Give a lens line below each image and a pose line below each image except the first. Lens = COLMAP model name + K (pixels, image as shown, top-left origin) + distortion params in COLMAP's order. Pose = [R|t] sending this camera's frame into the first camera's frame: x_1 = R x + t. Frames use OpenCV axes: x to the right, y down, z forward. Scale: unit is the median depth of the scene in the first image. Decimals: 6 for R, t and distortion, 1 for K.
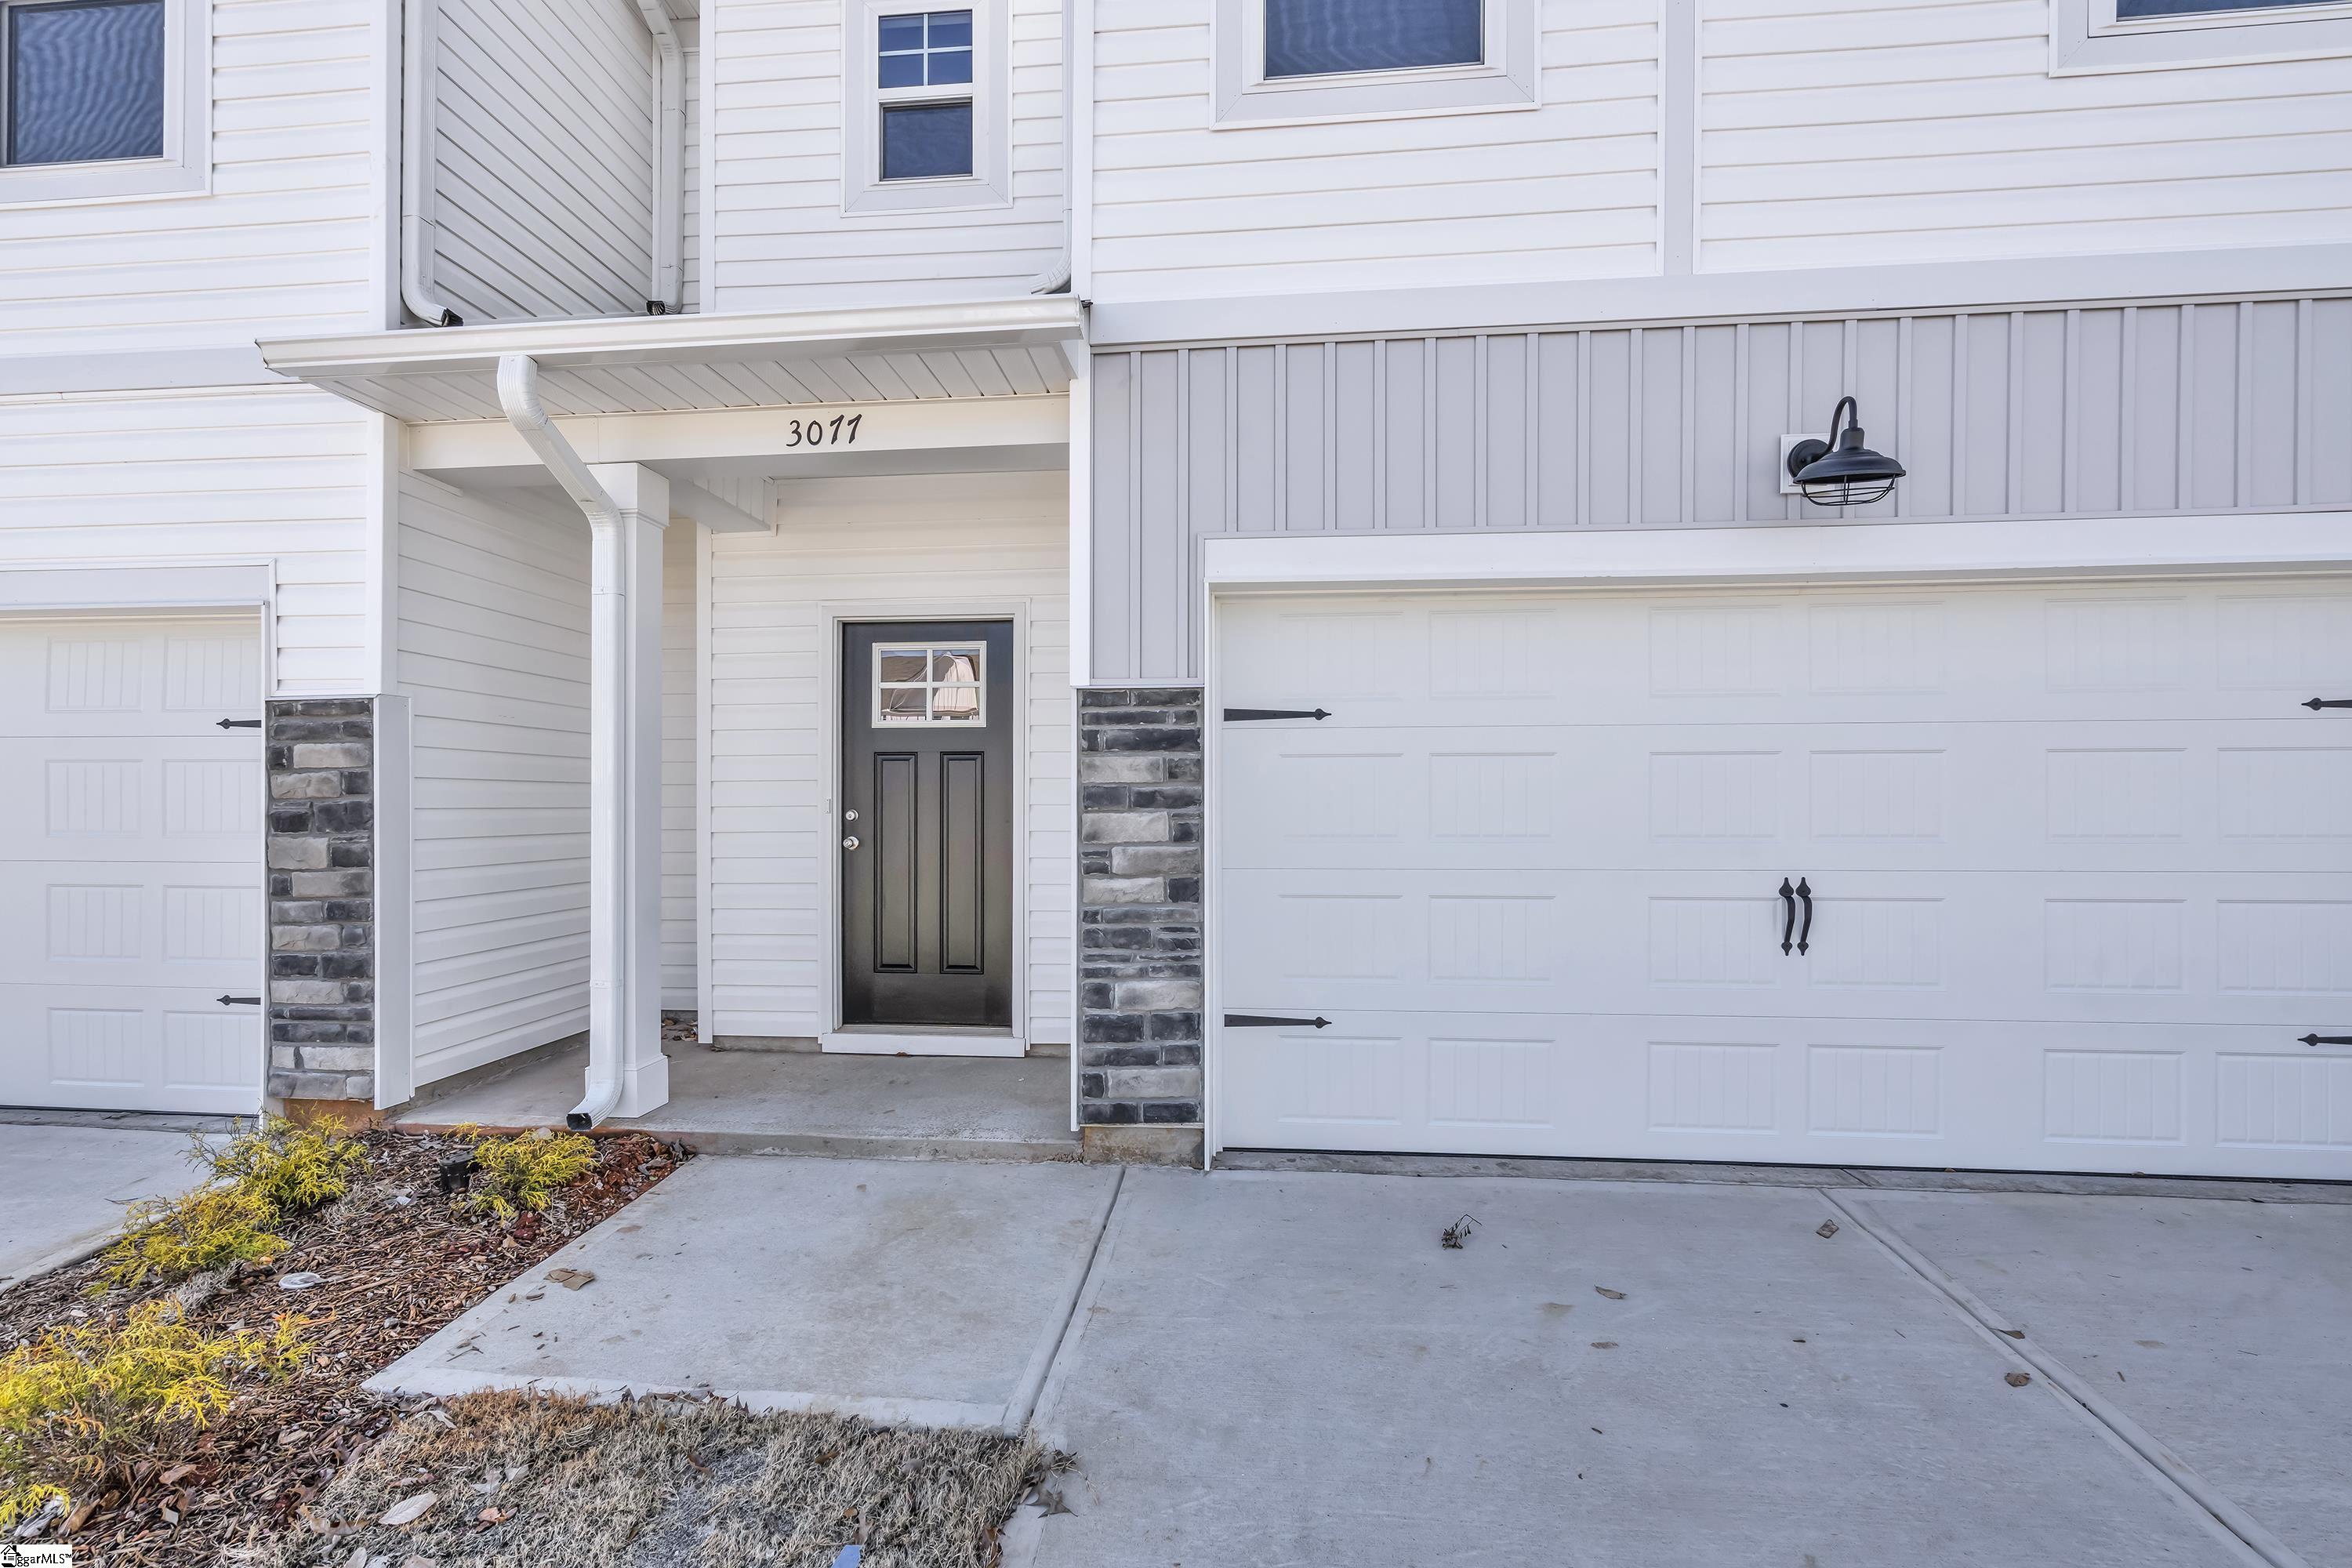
lens RADIAL K [[1057.6, 0, 1172.7], [0, 1057.6, 801.3], [0, 0, 1]] dist [-0.001472, 0.001142]
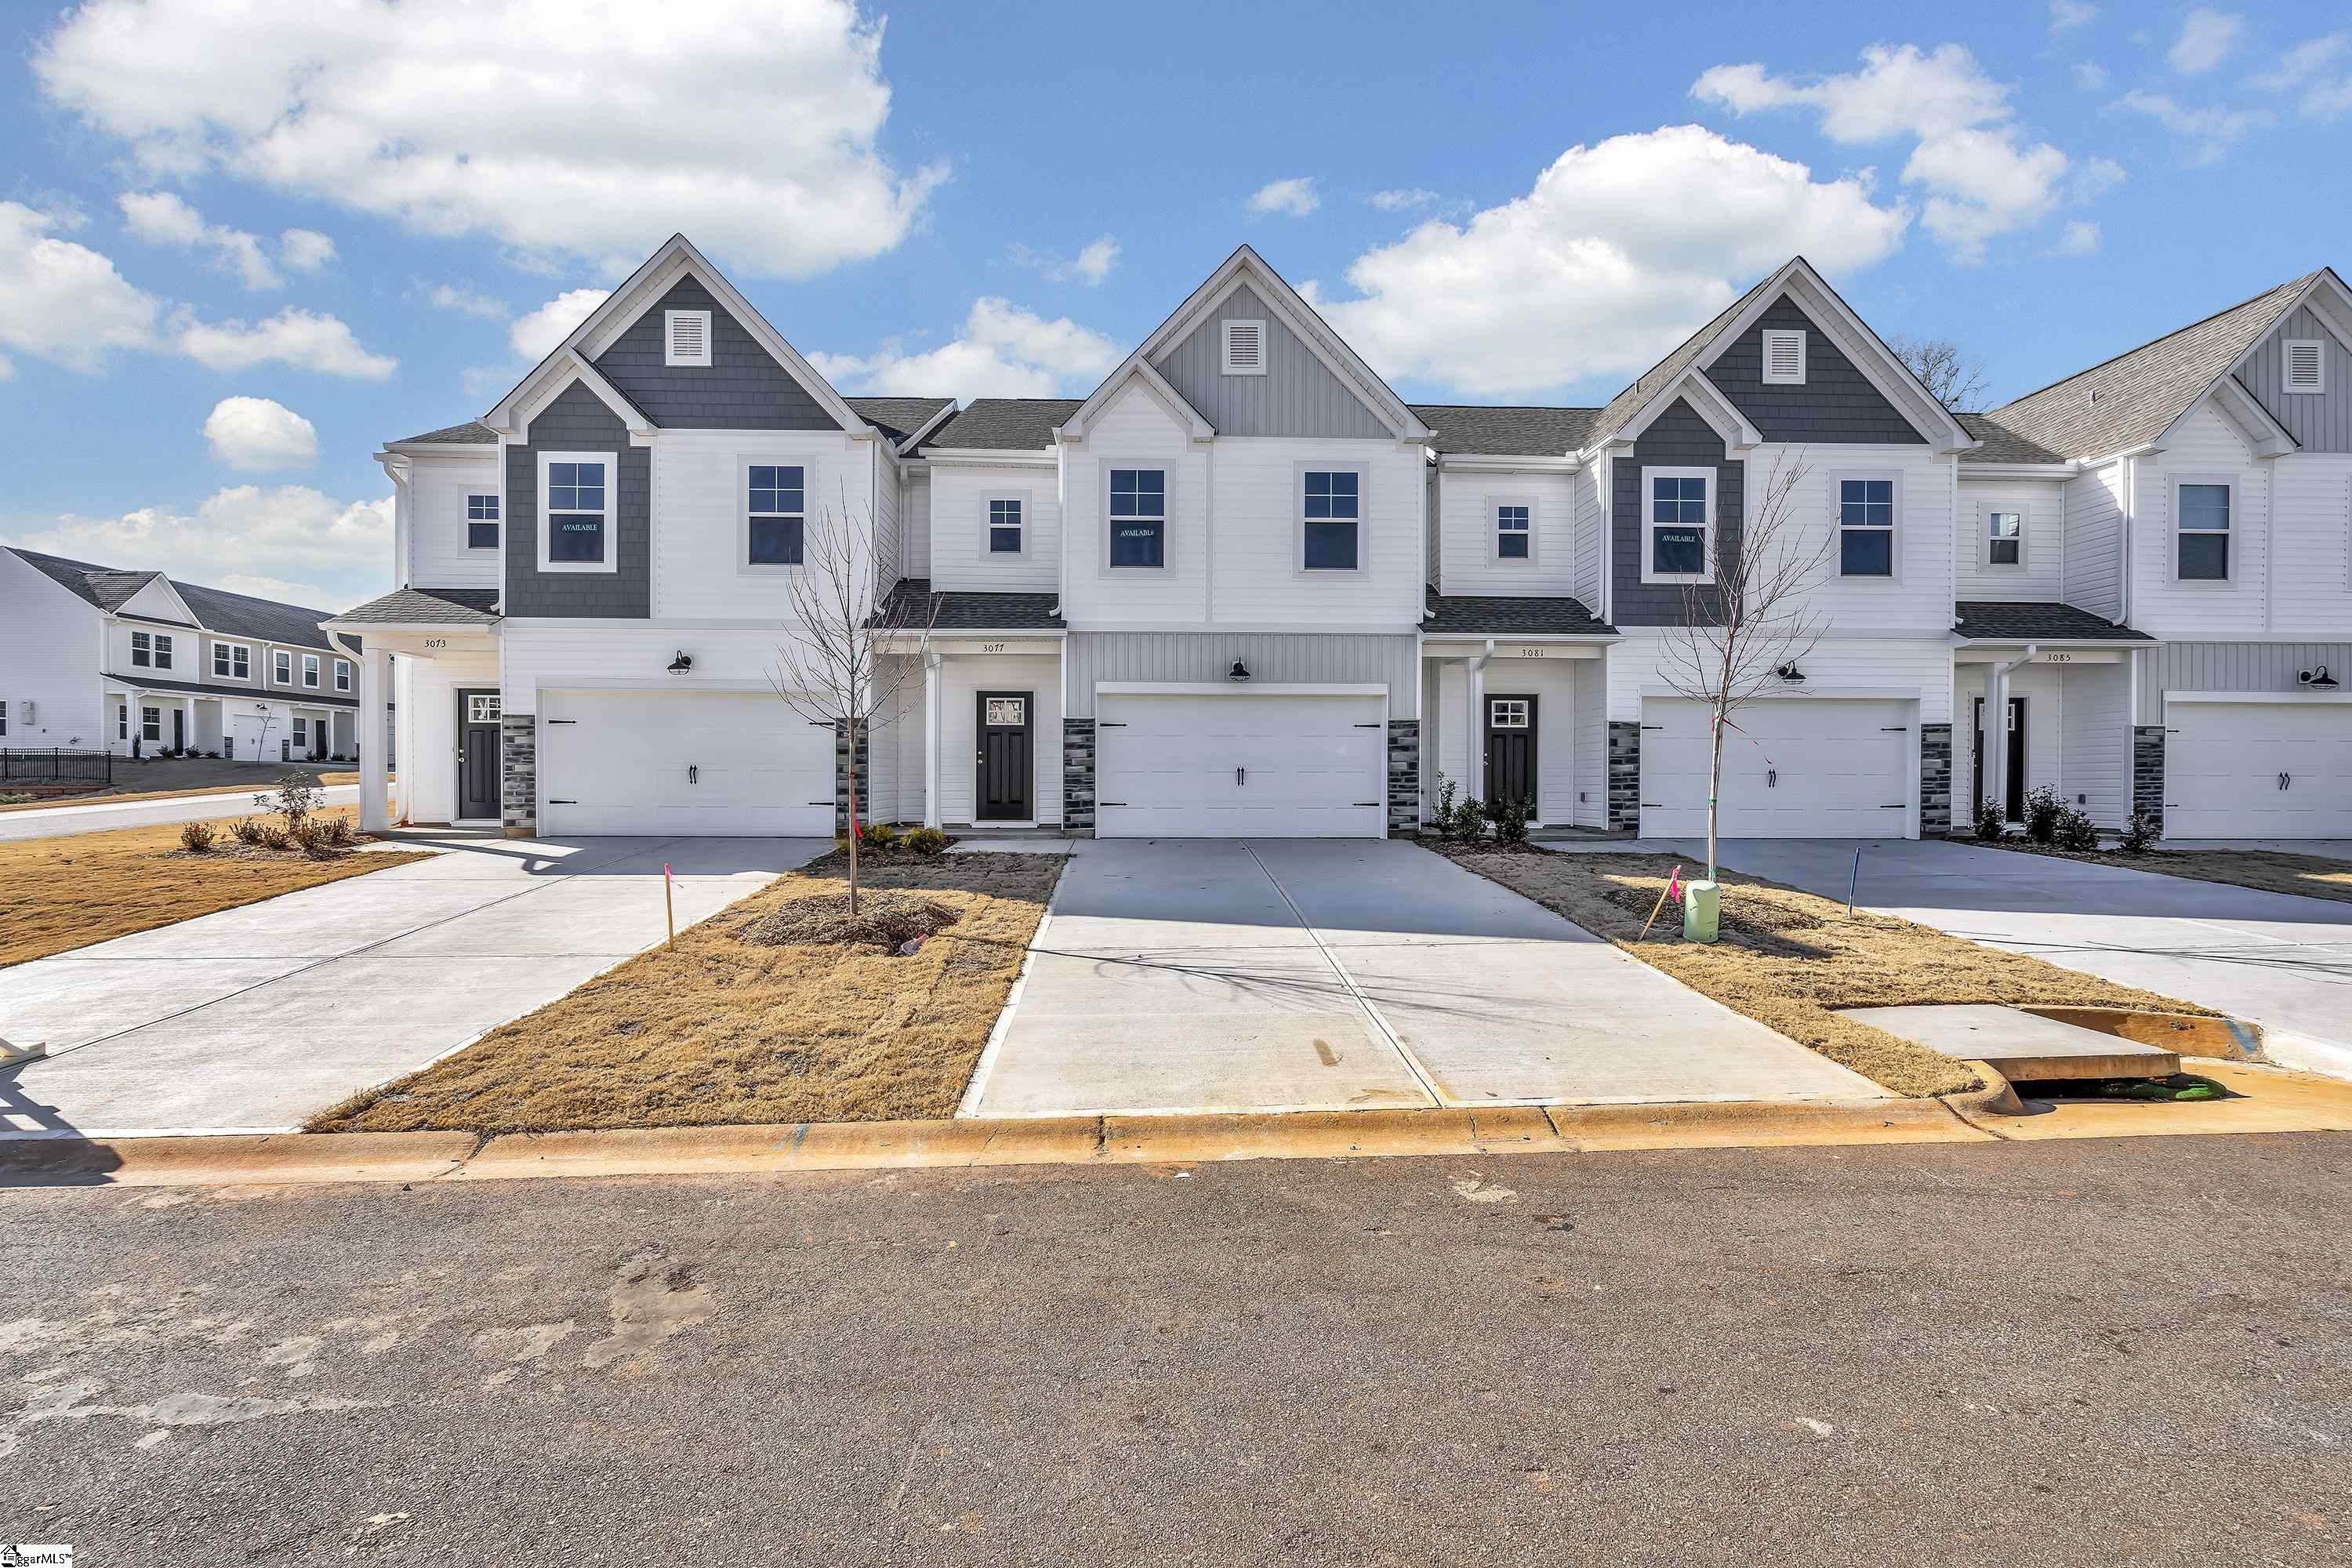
lens RADIAL K [[1057.6, 0, 1185.8], [0, 1057.6, 779.5], [0, 0, 1]] dist [-0.001472, 0.001142]
pose [[0.989666, 0.000535, 0.143388, -0.198369], [-0.001992, 0.999948, 0.010013, 0.079451], [-0.143376, -0.010195, 0.989616, -2.896855]]
